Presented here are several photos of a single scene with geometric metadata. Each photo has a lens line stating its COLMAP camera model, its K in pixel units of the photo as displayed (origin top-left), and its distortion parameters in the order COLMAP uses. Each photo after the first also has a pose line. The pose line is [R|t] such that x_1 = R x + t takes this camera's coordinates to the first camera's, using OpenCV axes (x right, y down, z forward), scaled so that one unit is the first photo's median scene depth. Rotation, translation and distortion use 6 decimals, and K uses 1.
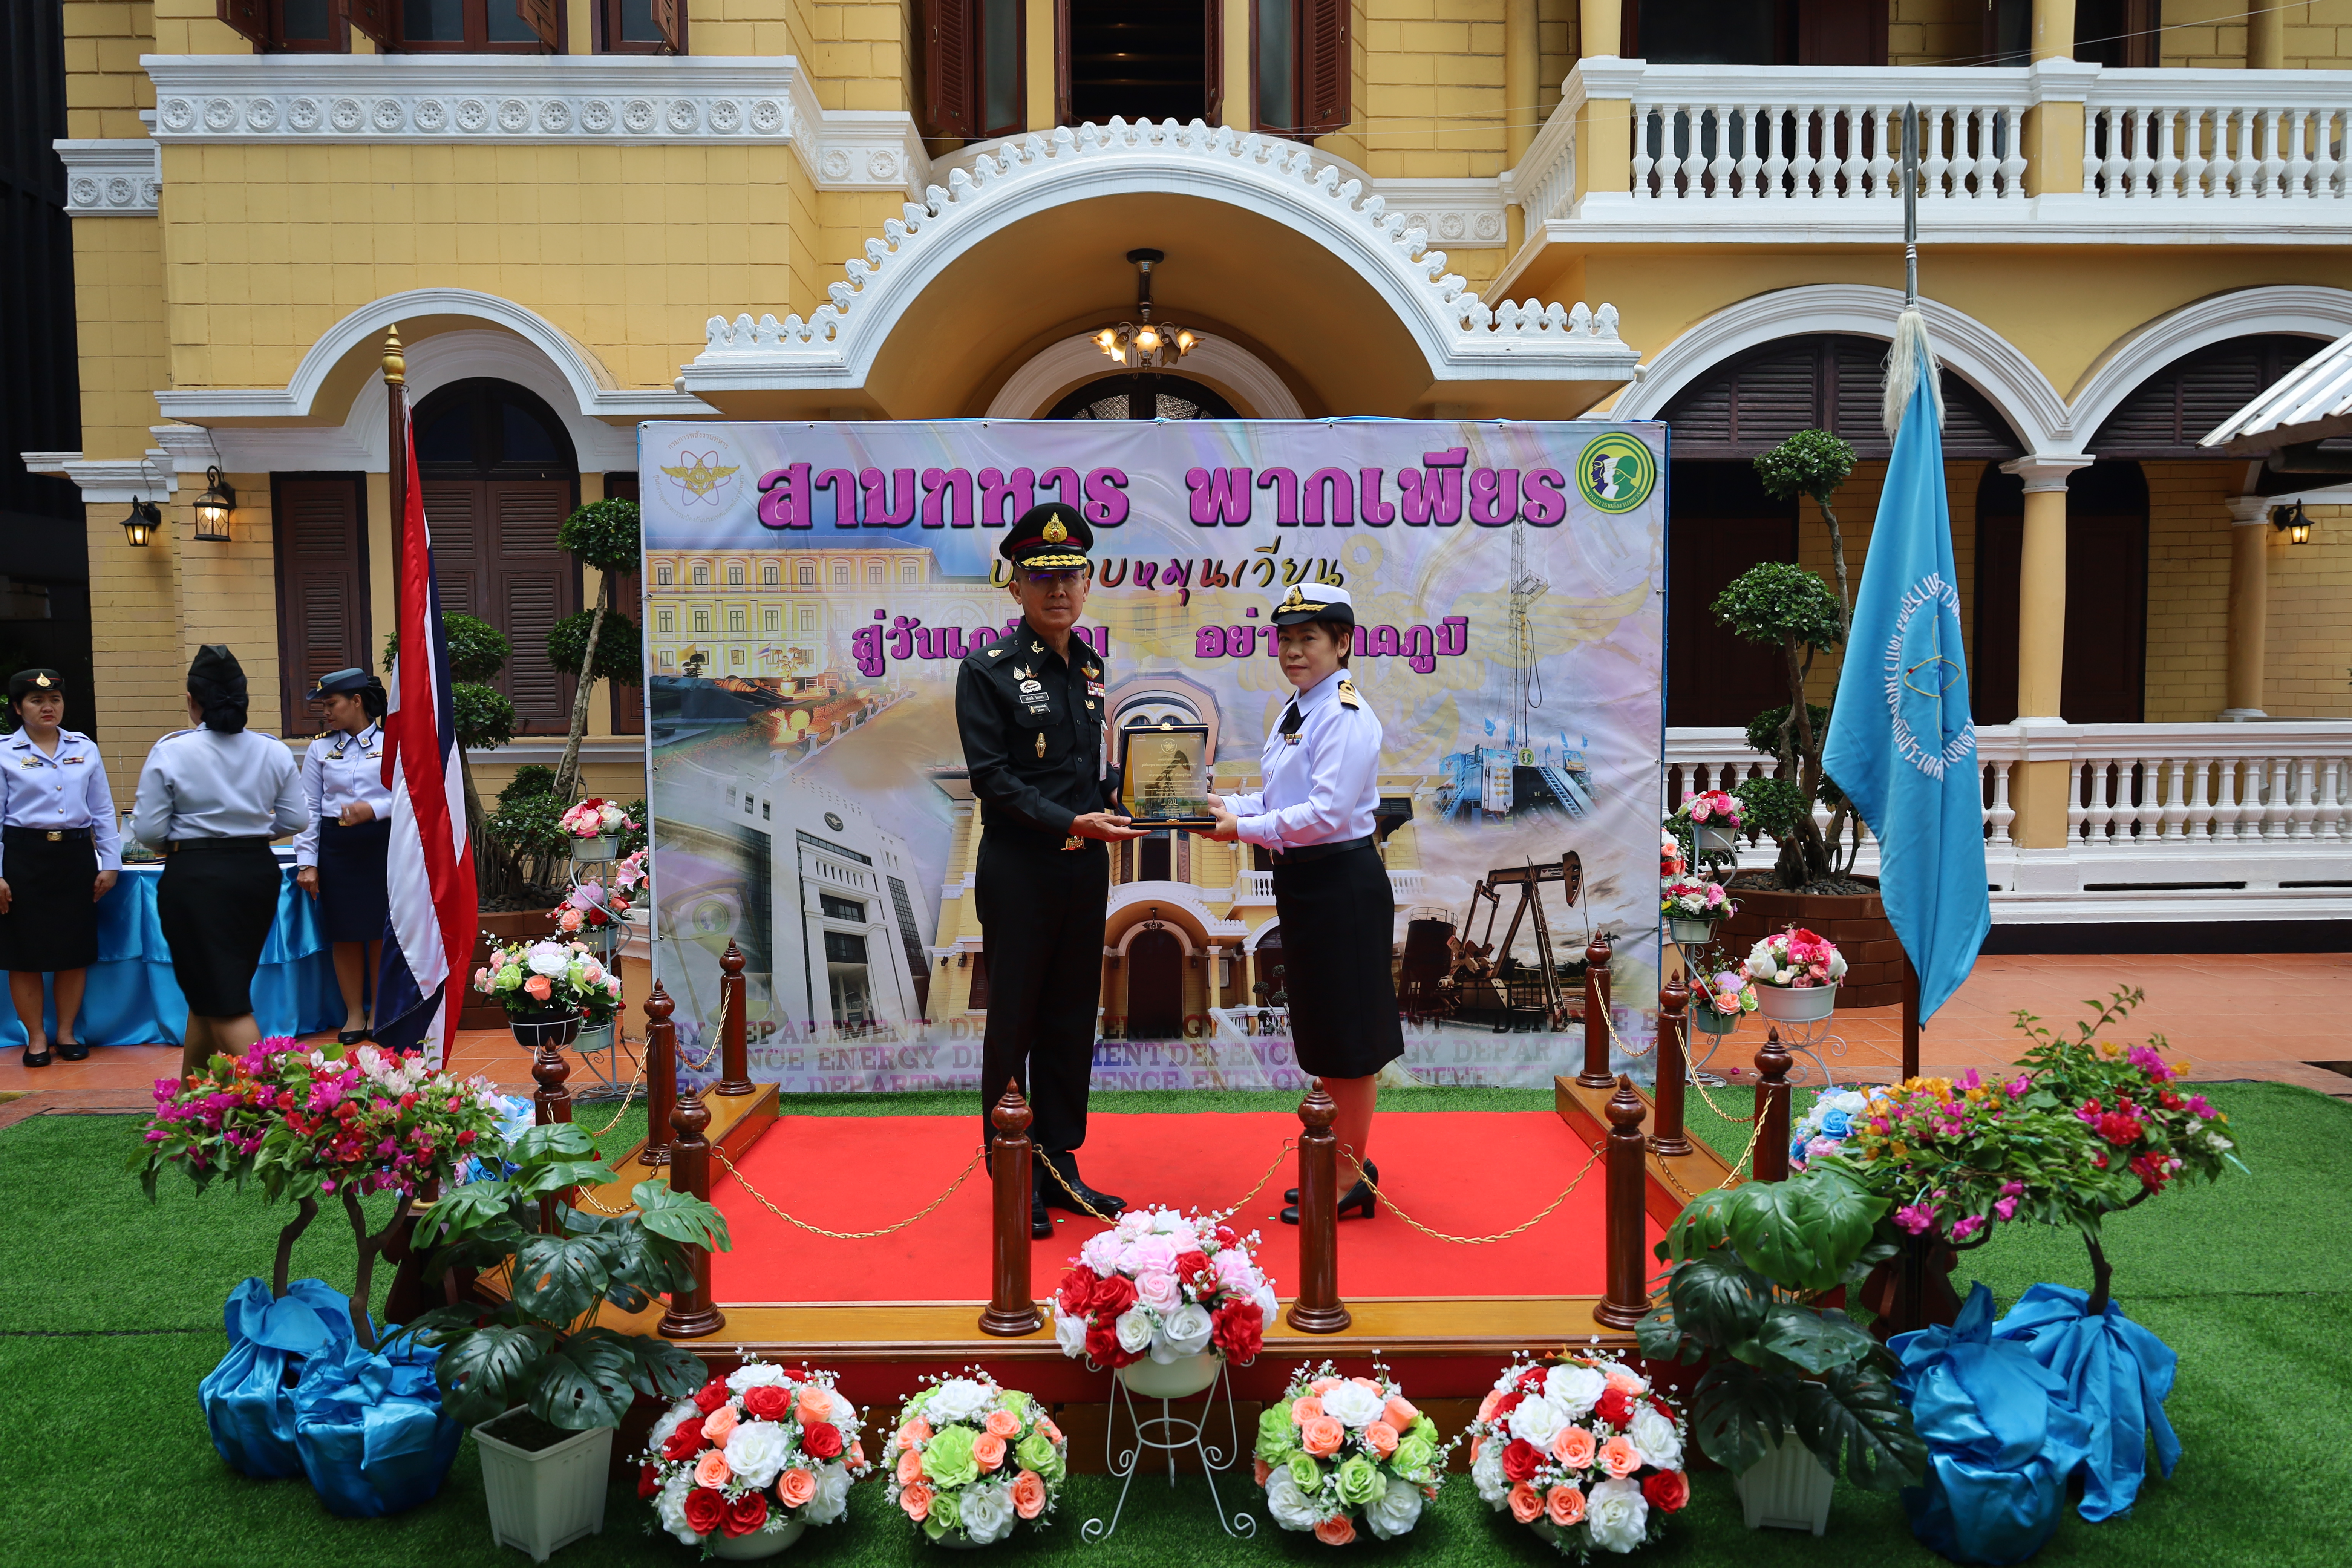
lens RADIAL K [[1616.3, 0, 1188.5], [0, 1616.3, 782.7], [0, 0, 1]] dist [-0.002032, -0.001799]
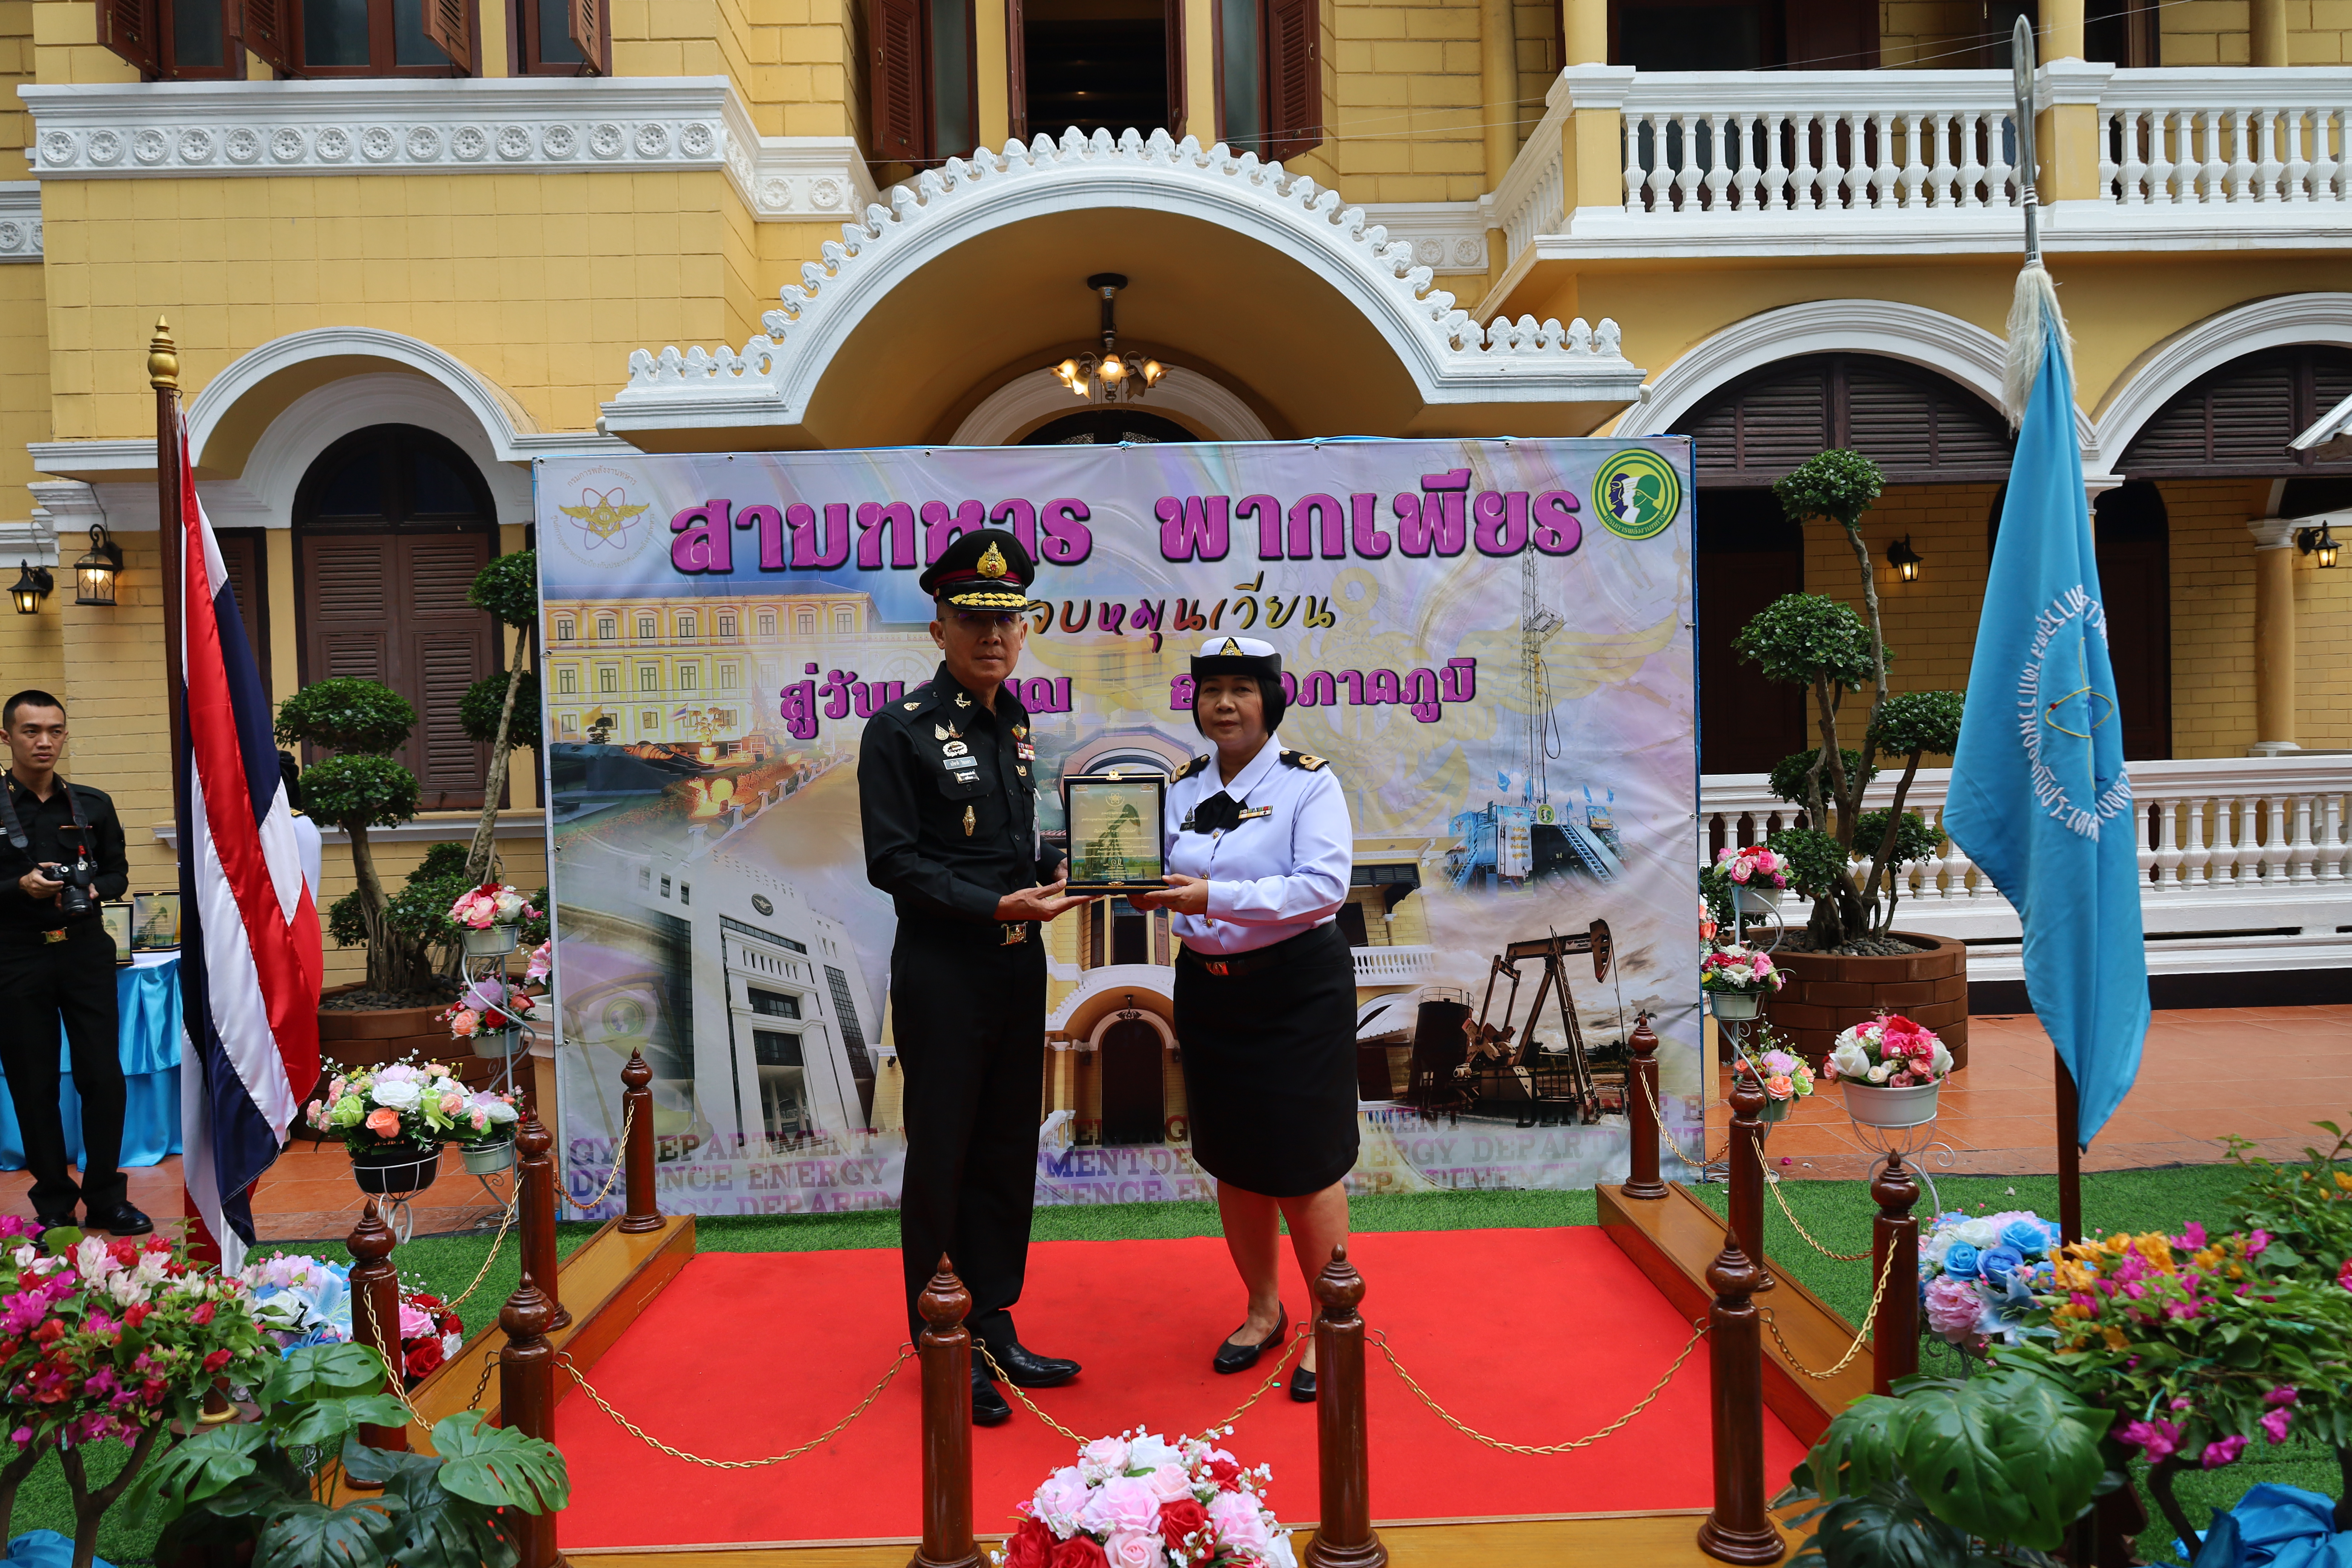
lens RADIAL K [[1621.6, 0, 1187.7], [0, 1621.6, 780.4], [0, 0, 1]] dist [-0.006549, 0.001560]
pose [[0.999675, -0.021108, 0.014310, 0.000341], [0.021590, 0.999175, -0.034401, -0.008023], [-0.013572, 0.034698, 0.999306, 0.112815]]
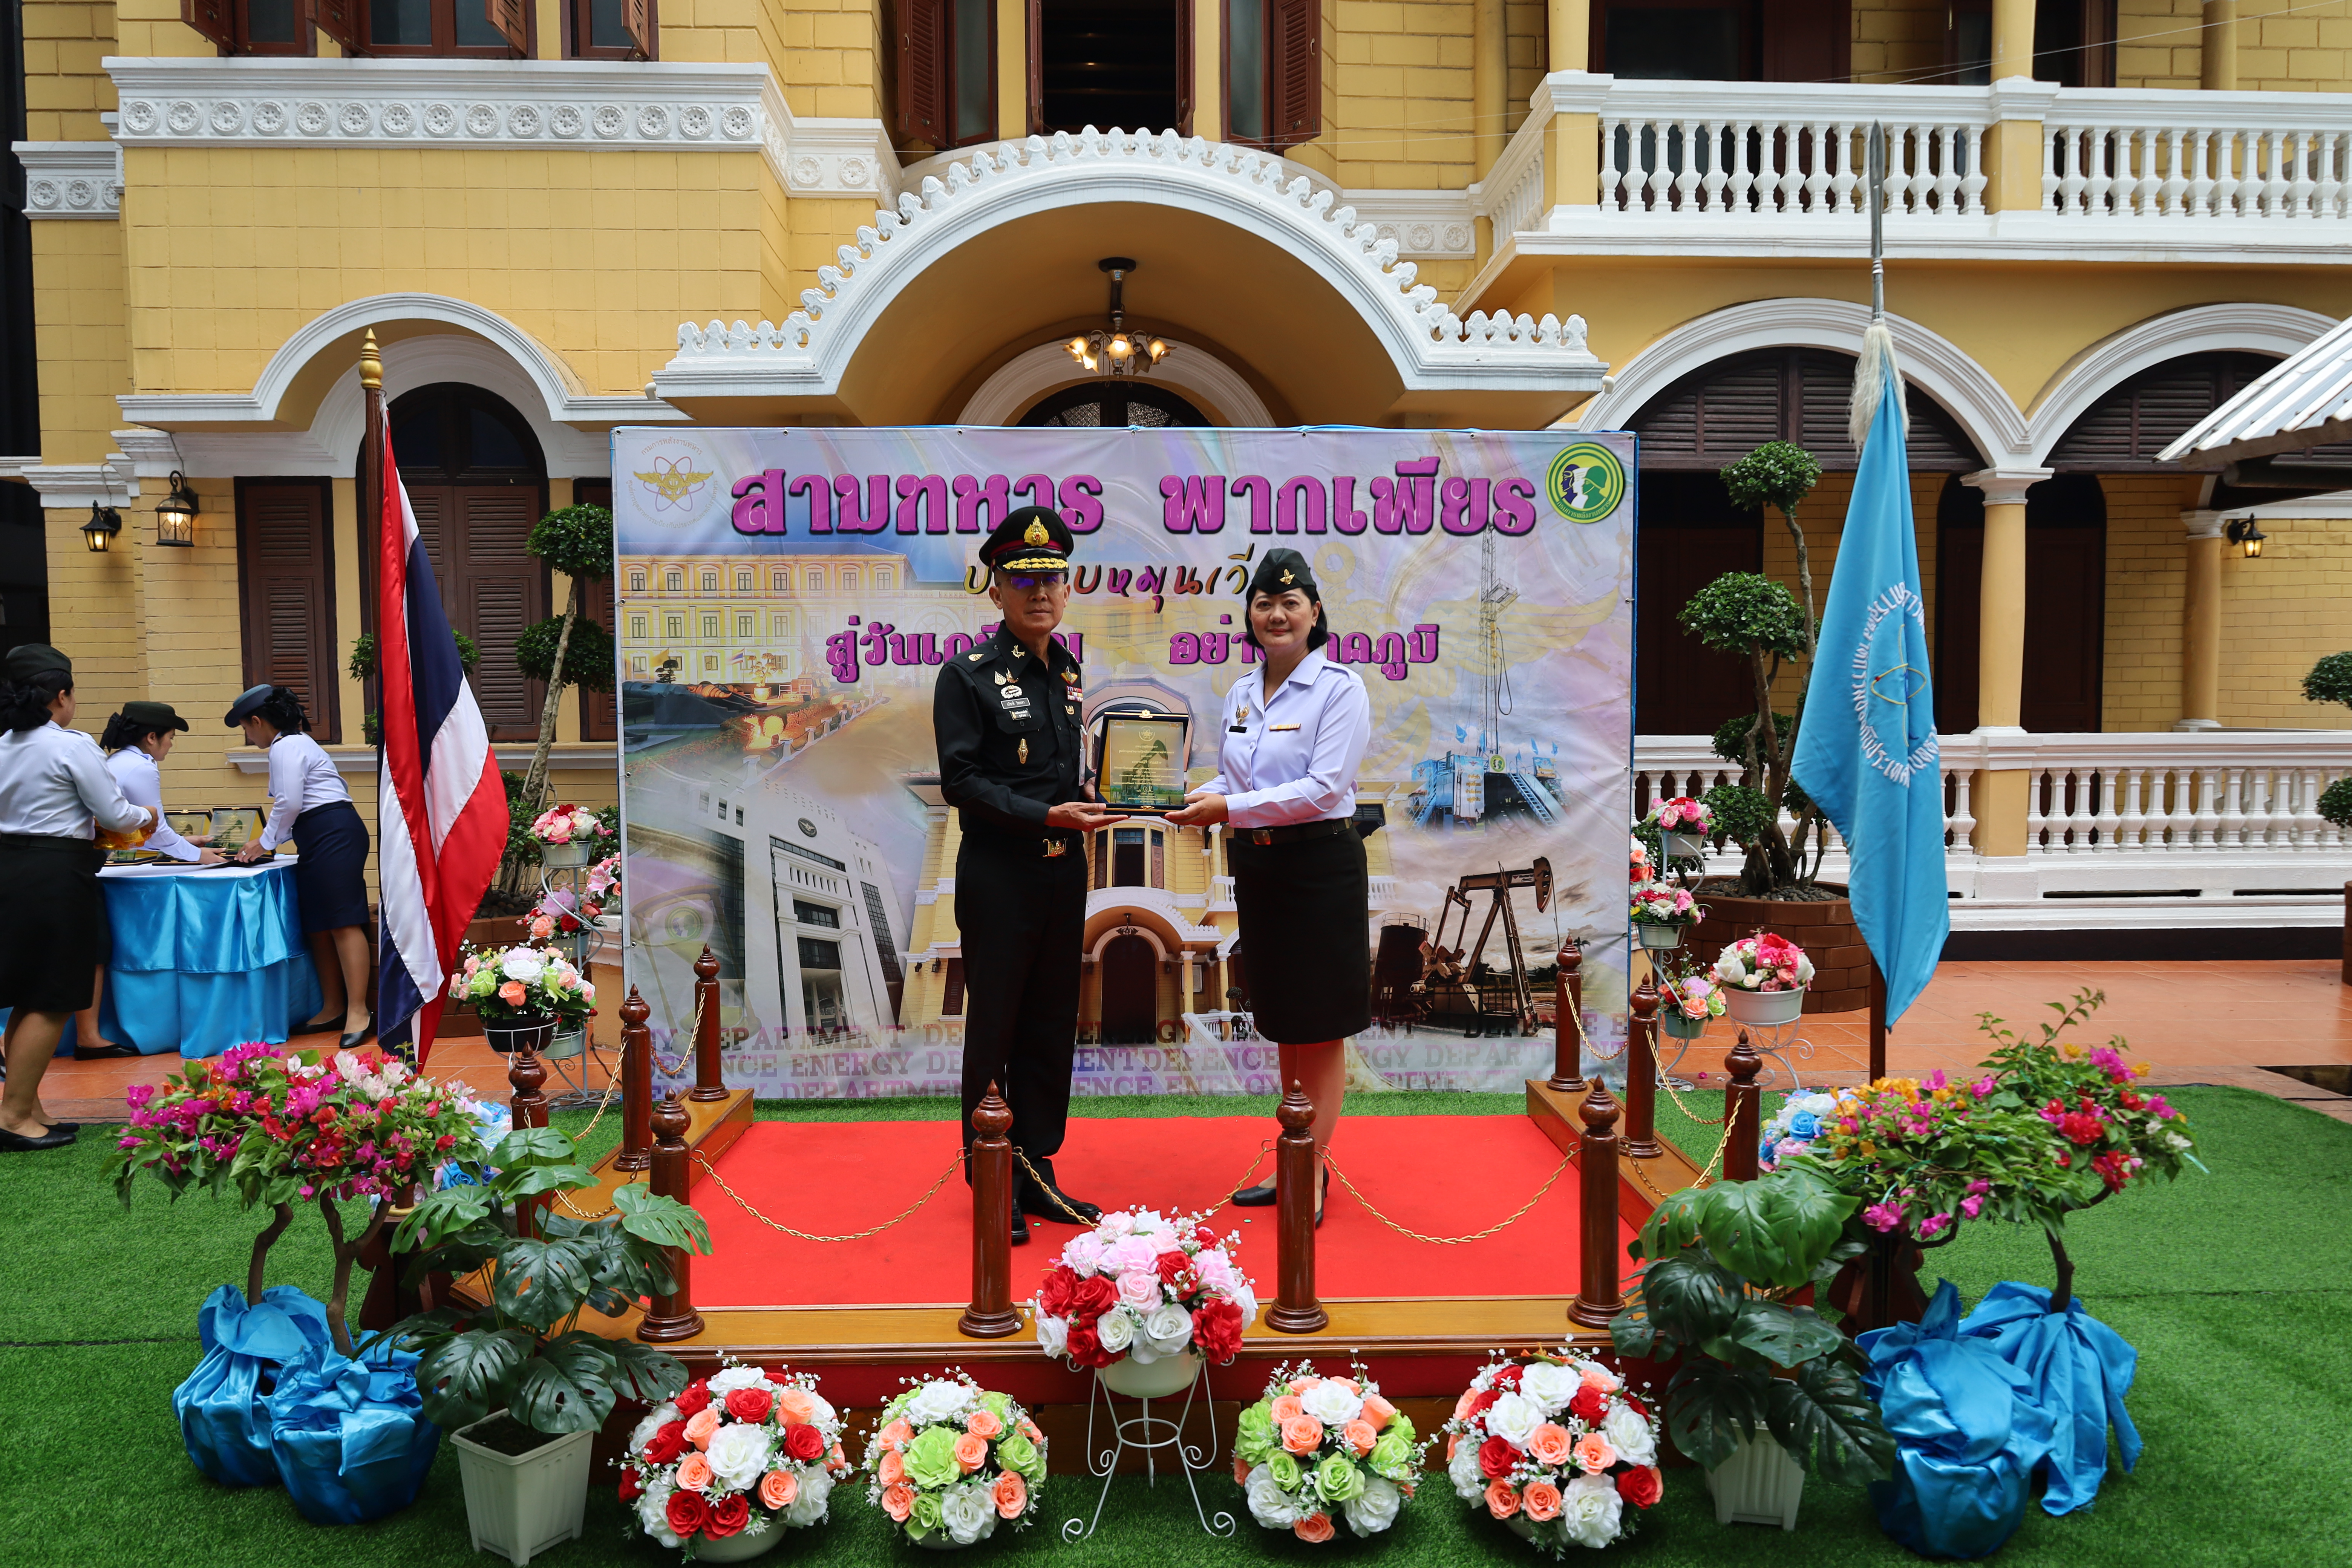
lens RADIAL K [[1616.3, 0, 1188.5], [0, 1616.3, 782.7], [0, 0, 1]] dist [-0.002032, -0.001799]
pose [[0.999795, 0.000874, 0.020230, -0.003990], [-0.000775, 0.999988, -0.004934, 0.001068], [-0.020234, 0.004917, 0.999783, -0.004509]]
